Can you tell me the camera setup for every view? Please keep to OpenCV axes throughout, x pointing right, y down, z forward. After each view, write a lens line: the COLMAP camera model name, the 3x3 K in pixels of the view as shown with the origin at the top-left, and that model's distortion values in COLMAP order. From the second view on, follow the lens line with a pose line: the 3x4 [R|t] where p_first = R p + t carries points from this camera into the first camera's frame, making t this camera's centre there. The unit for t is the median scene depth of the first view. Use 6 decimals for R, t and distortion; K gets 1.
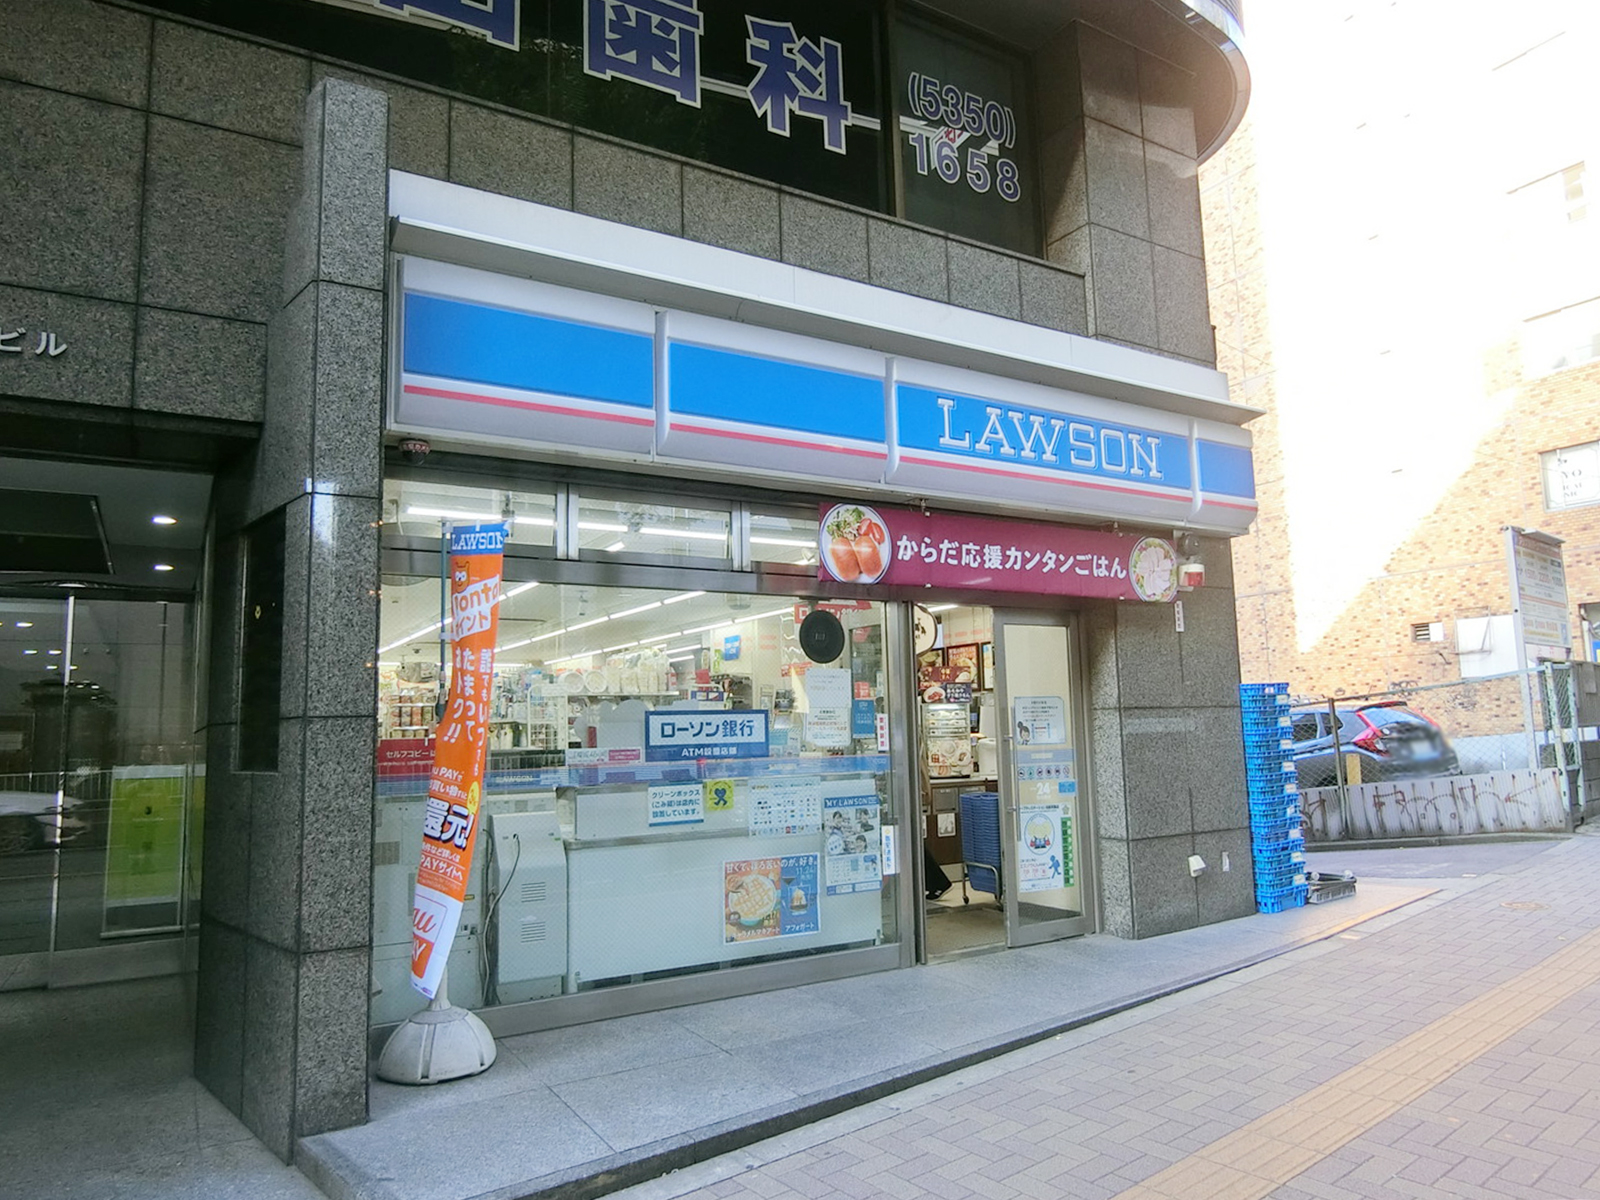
lens RADIAL K [[1031.6, 0, 798.9], [0, 1031.6, 606.7], [0, 0, 1]] dist [-0.023316, -0.000672]
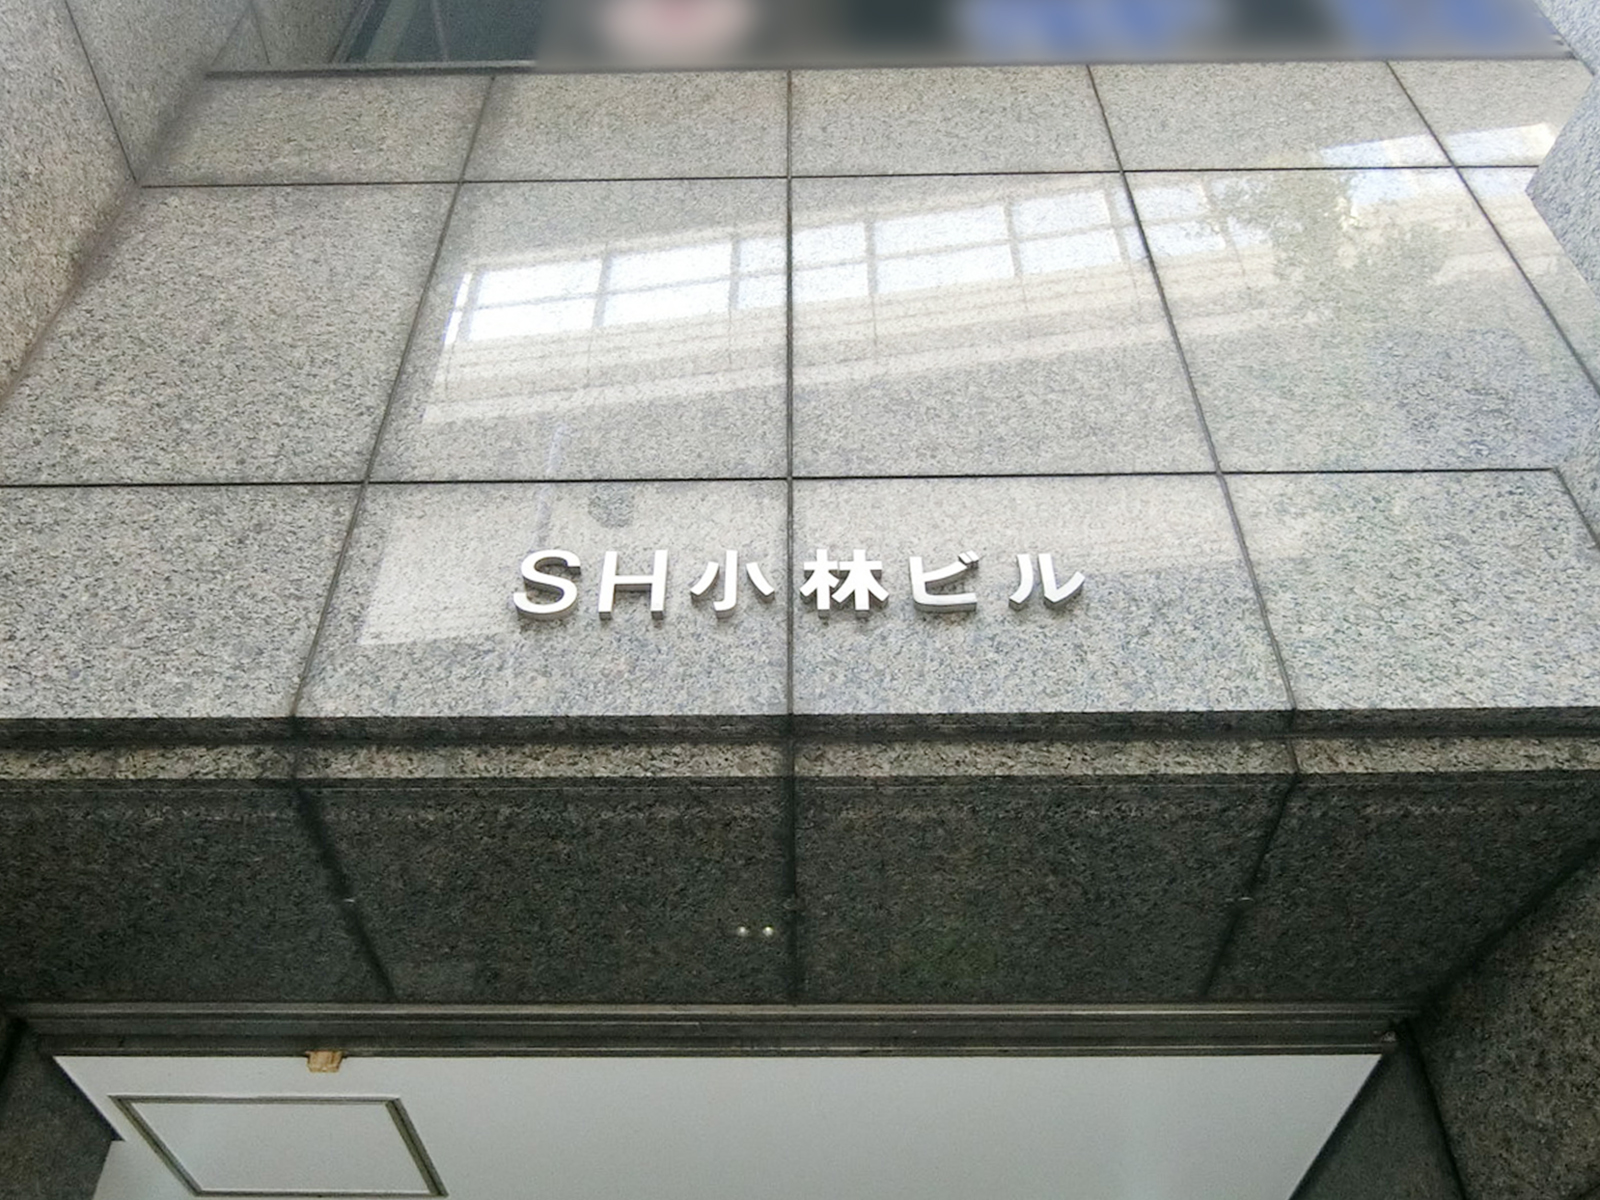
lens RADIAL K [[1388.5, 0, 792.8], [0, 1388.5, 603.0], [0, 0, 1]] dist [-0.004445, -0.003430]
pose [[0.843846, -0.344949, -0.411016, -0.569970], [0.040673, 0.804900, -0.592015, 0.017906], [0.535042, 0.482852, 0.693242, 0.586978]]
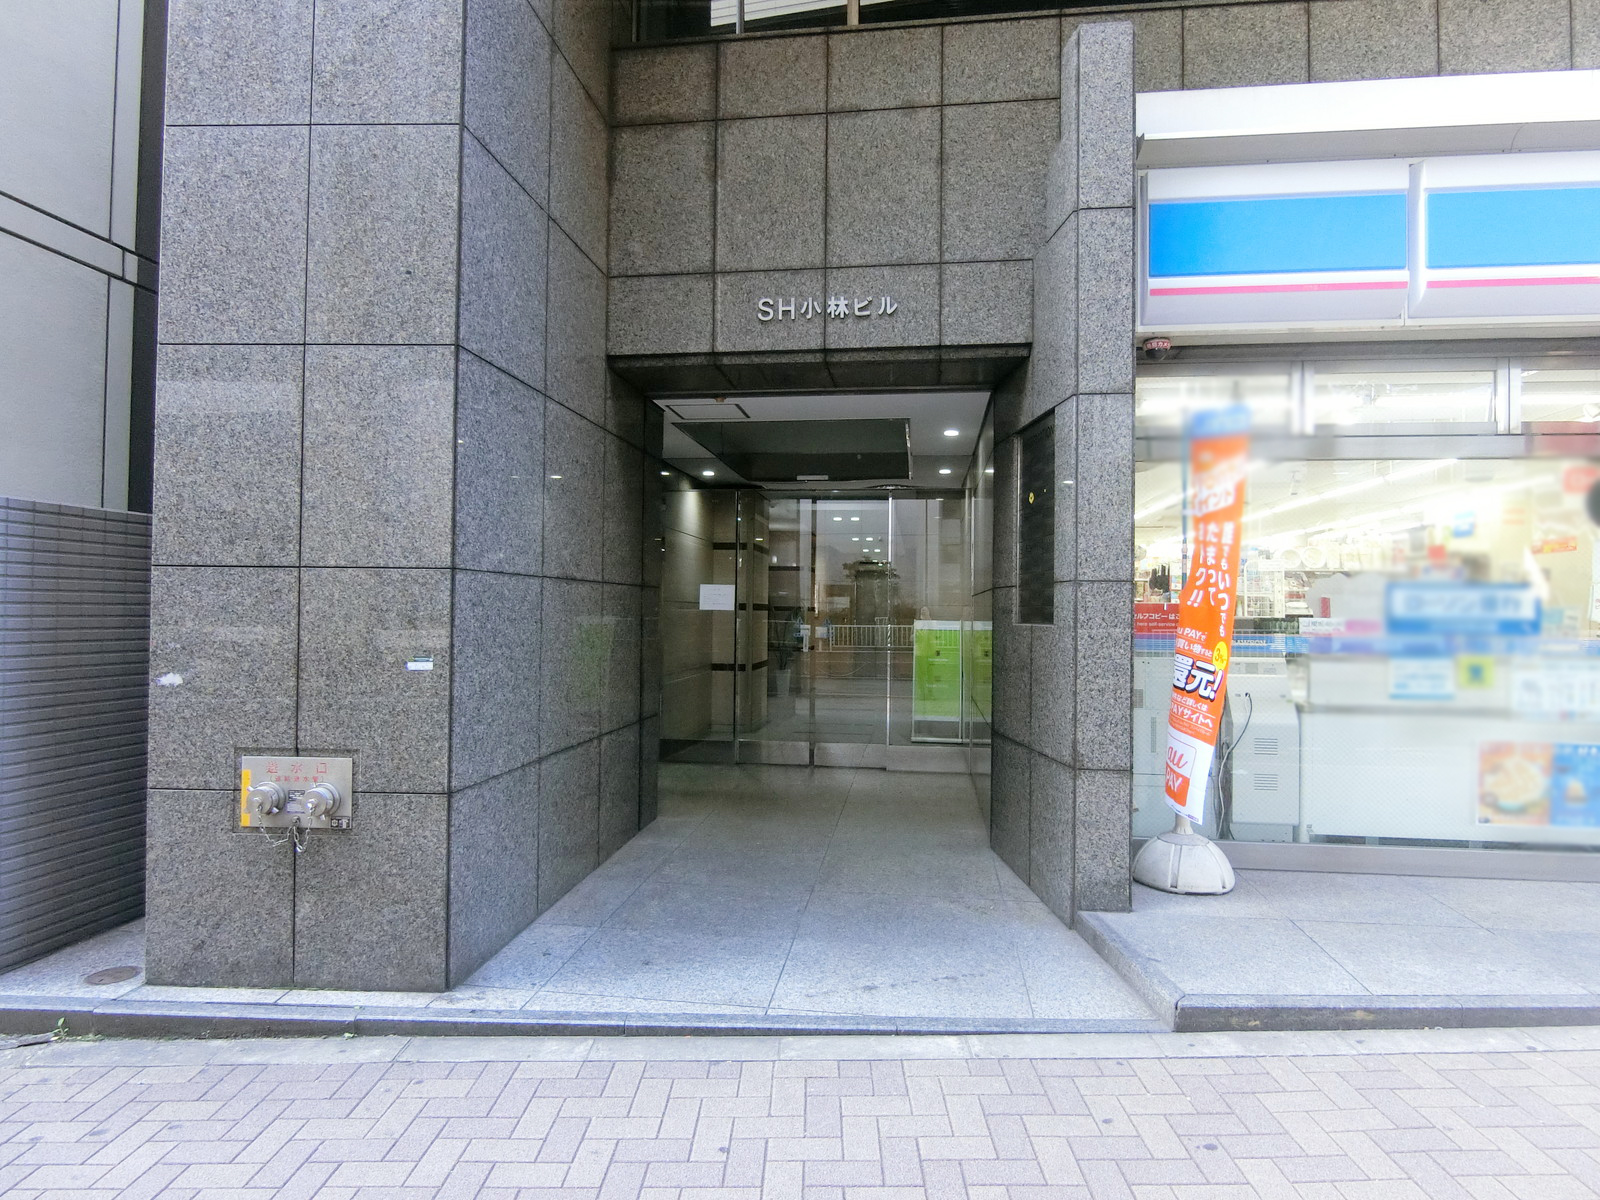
lens RADIAL K [[887.4, 0, 800.0], [0, 887.4, 600.0], [0, 0, 1]] dist [-0.022632, -0.001753]
pose [[0.770137, 0.028353, -0.637248, -0.056746], [0.043859, 0.994294, 0.097245, 0.012350], [0.636369, -0.102841, 0.764499, -0.018172]]
